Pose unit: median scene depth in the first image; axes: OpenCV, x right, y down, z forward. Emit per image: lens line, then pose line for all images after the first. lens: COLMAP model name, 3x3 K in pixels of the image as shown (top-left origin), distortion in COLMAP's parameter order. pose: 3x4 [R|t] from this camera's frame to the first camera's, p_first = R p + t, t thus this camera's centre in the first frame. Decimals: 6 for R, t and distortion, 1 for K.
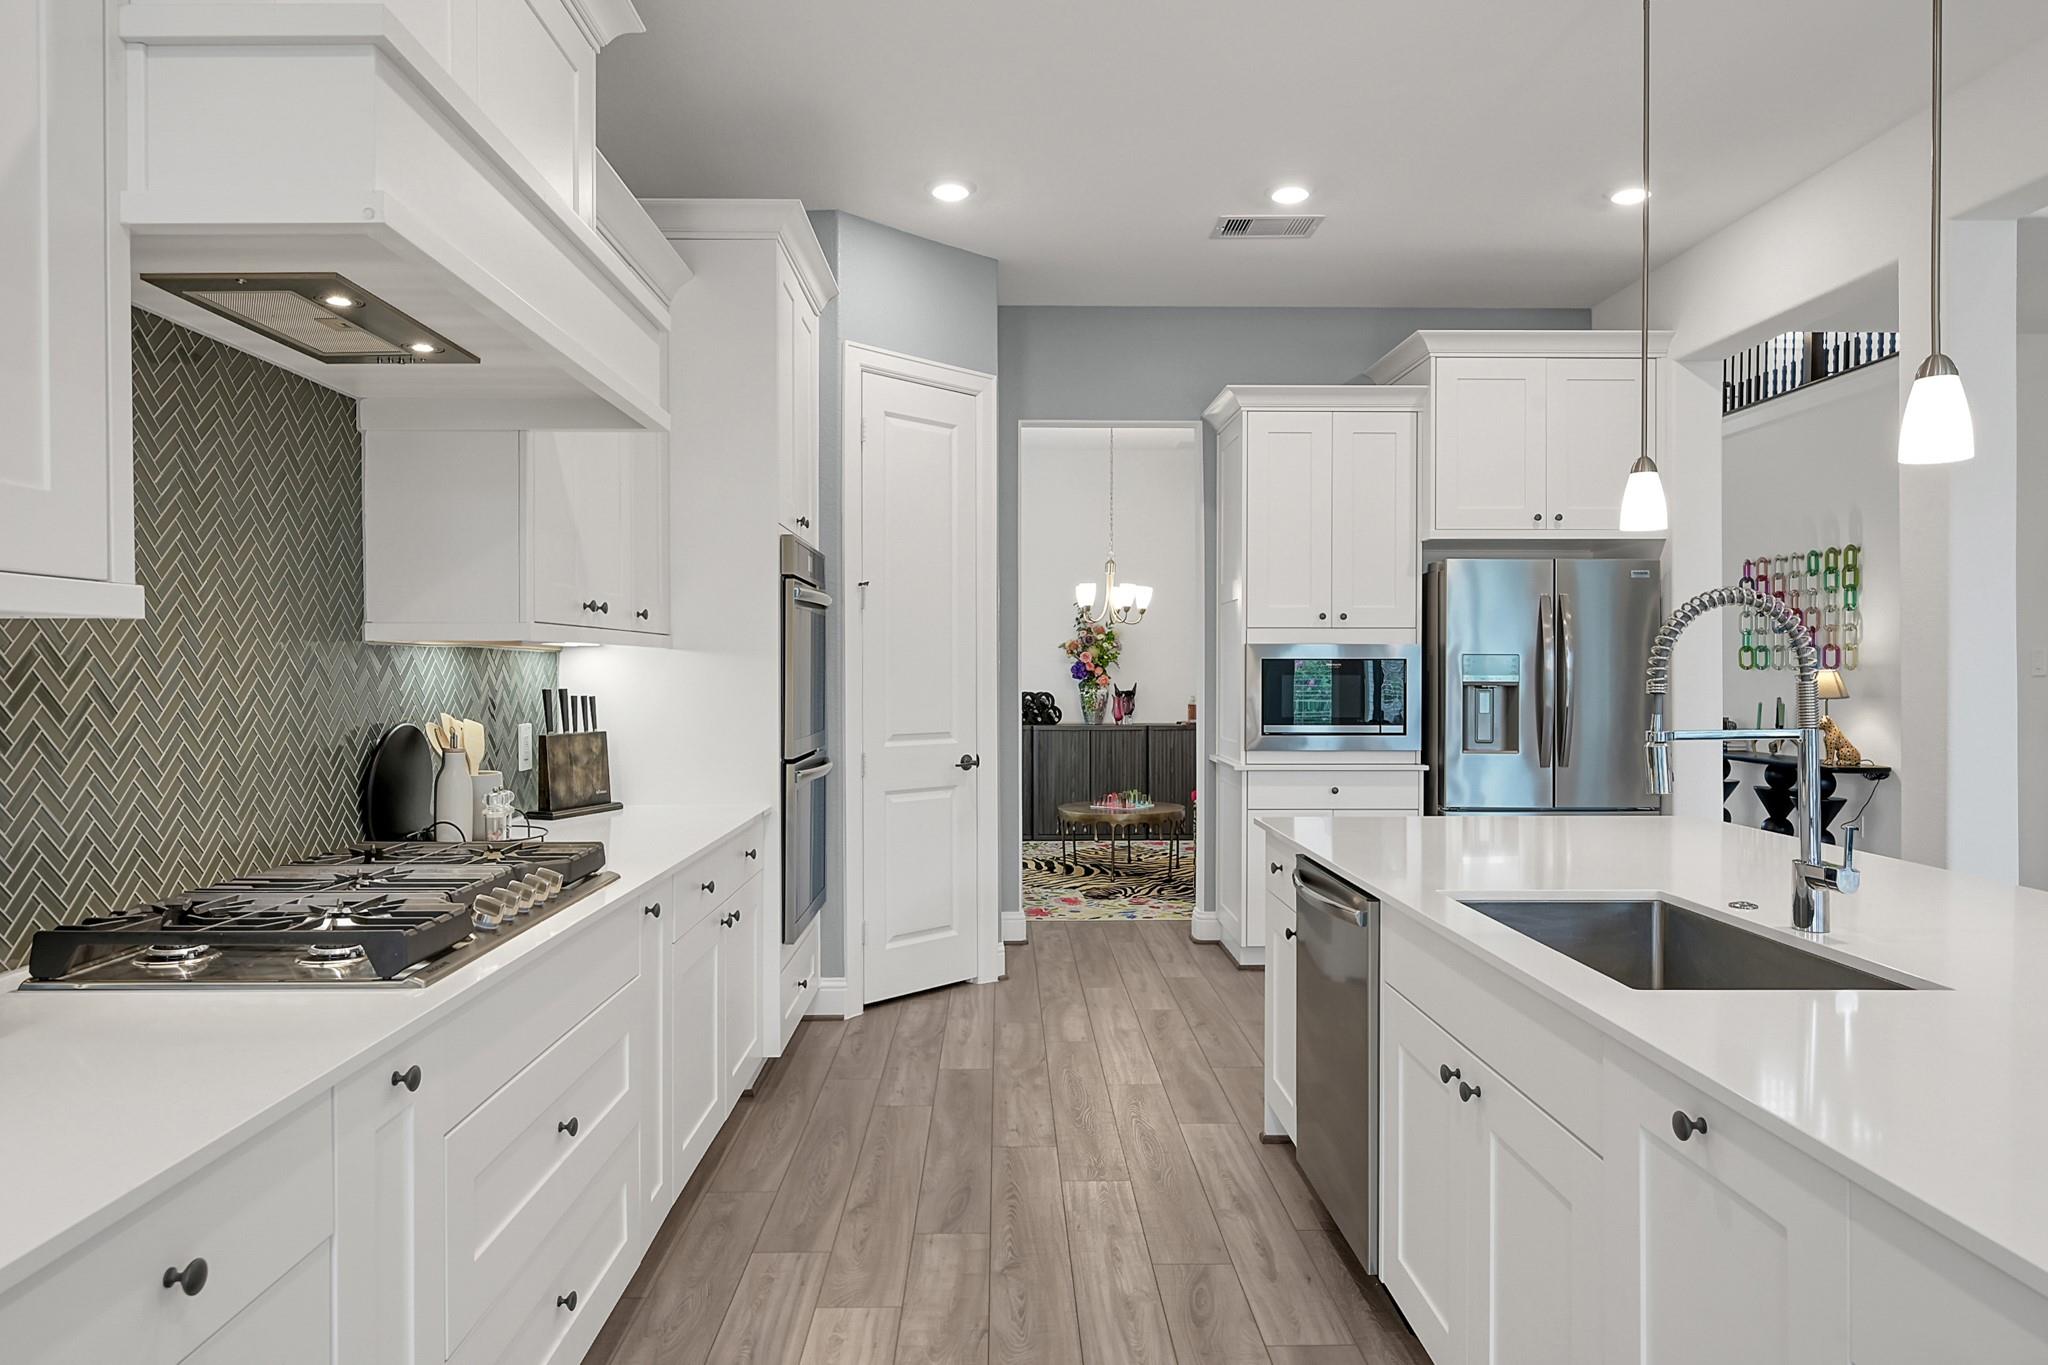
lens RADIAL K [[1259.5, 0, 1023.5], [0, 1259.5, 683.0], [0, 0, 1]] dist [-0.000751, -0.000040]
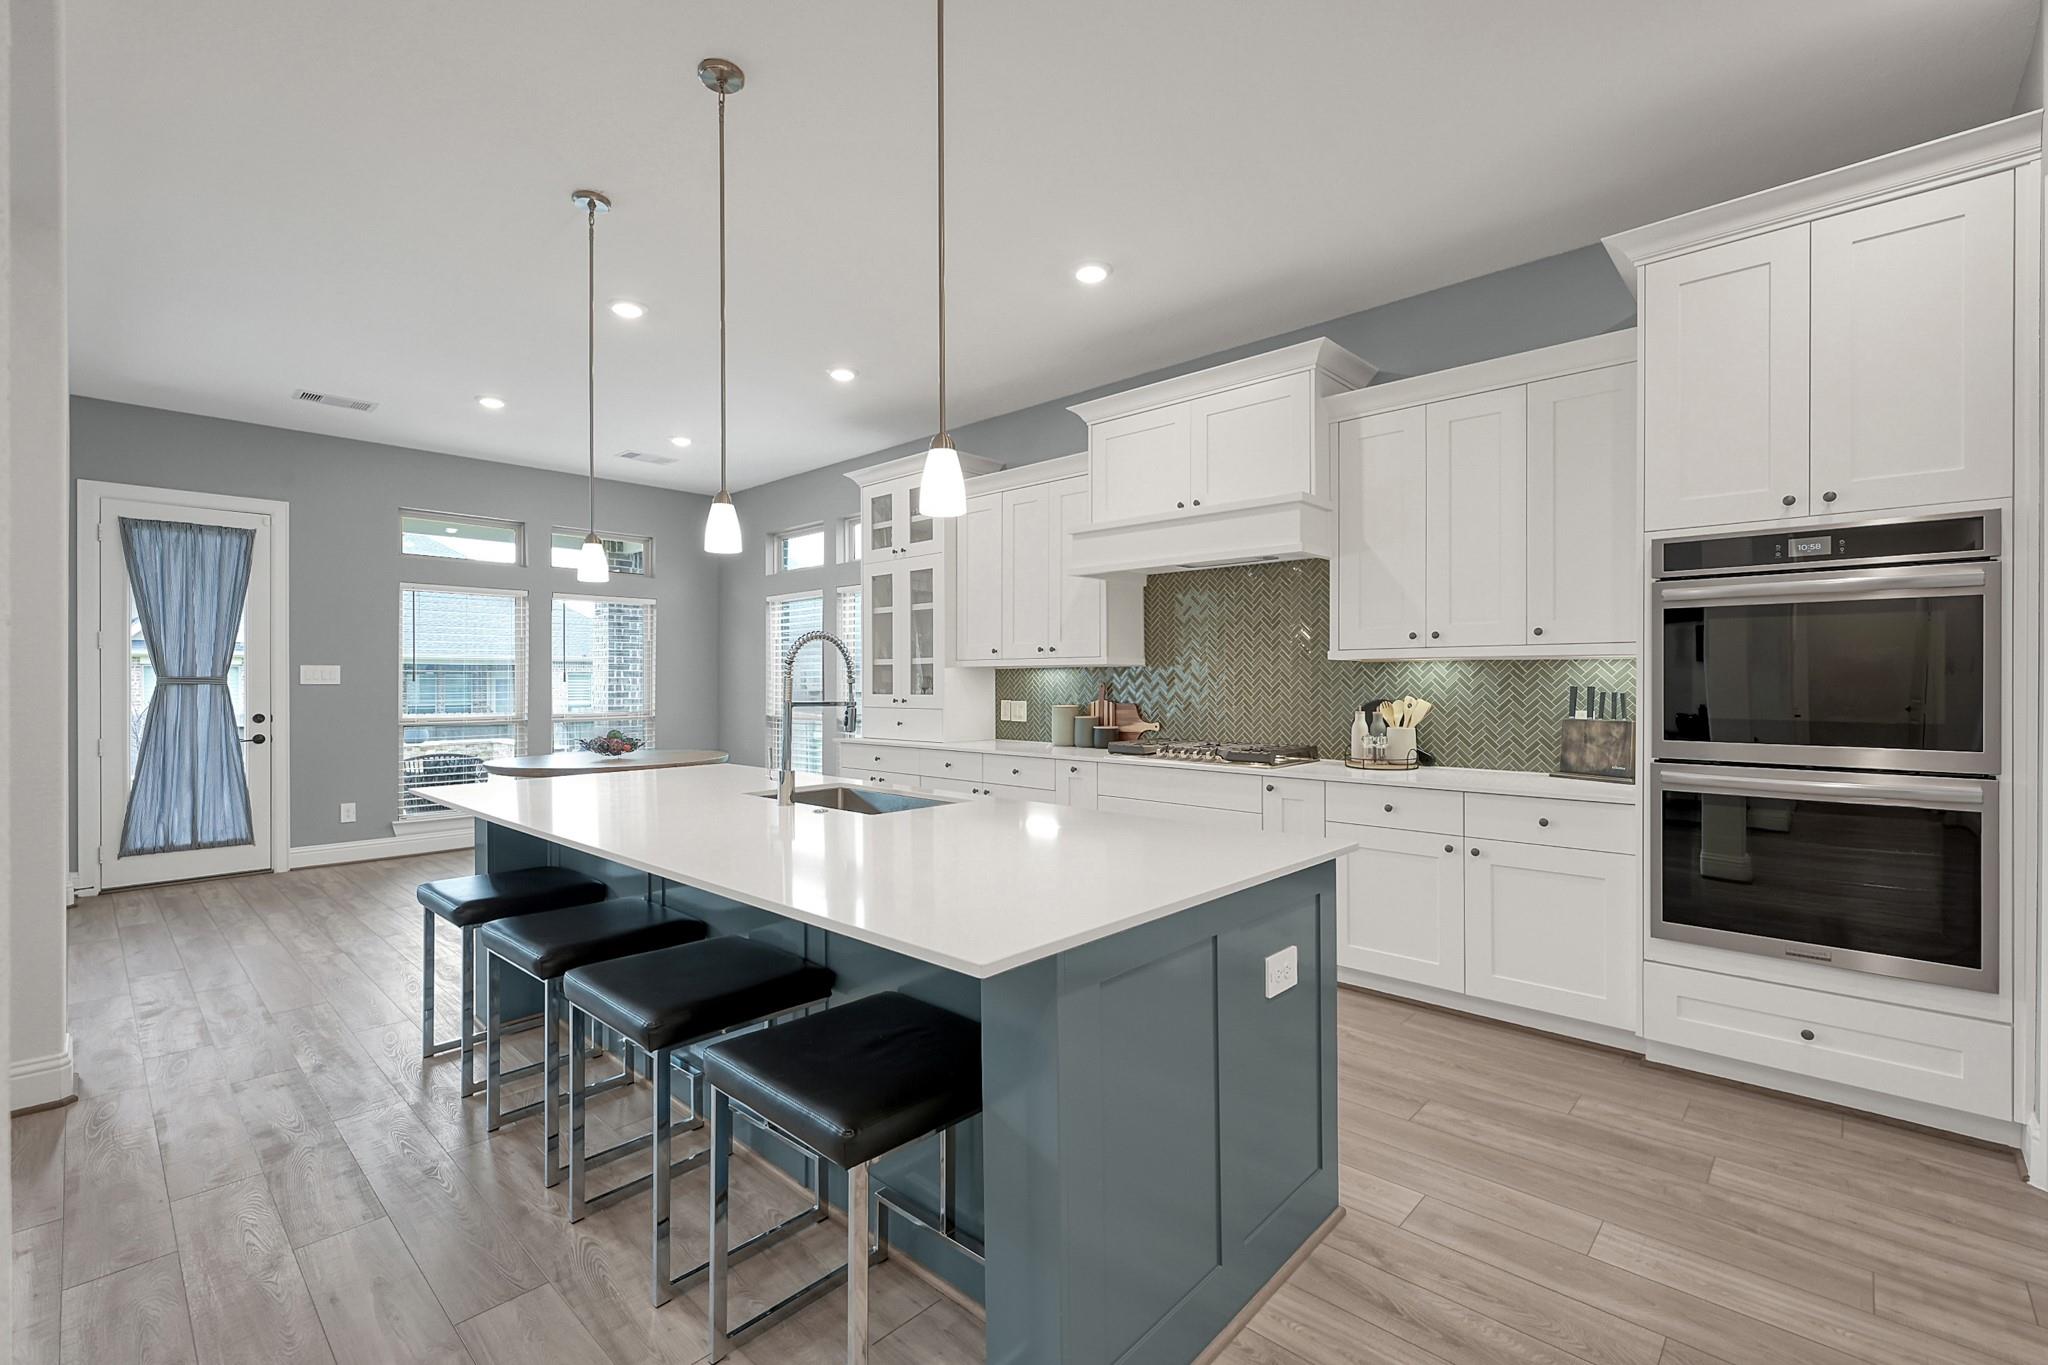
lens RADIAL K [[887.2, 0, 1026.6], [0, 887.2, 677.9], [0, 0, 1]] dist [0.000023, -0.000013]
pose [[-0.688290, 0.000639, -0.725435, 0.735569], [-0.001668, 0.999996, 0.002463, -0.006550], [0.725433, 0.002905, -0.688286, 1.190694]]
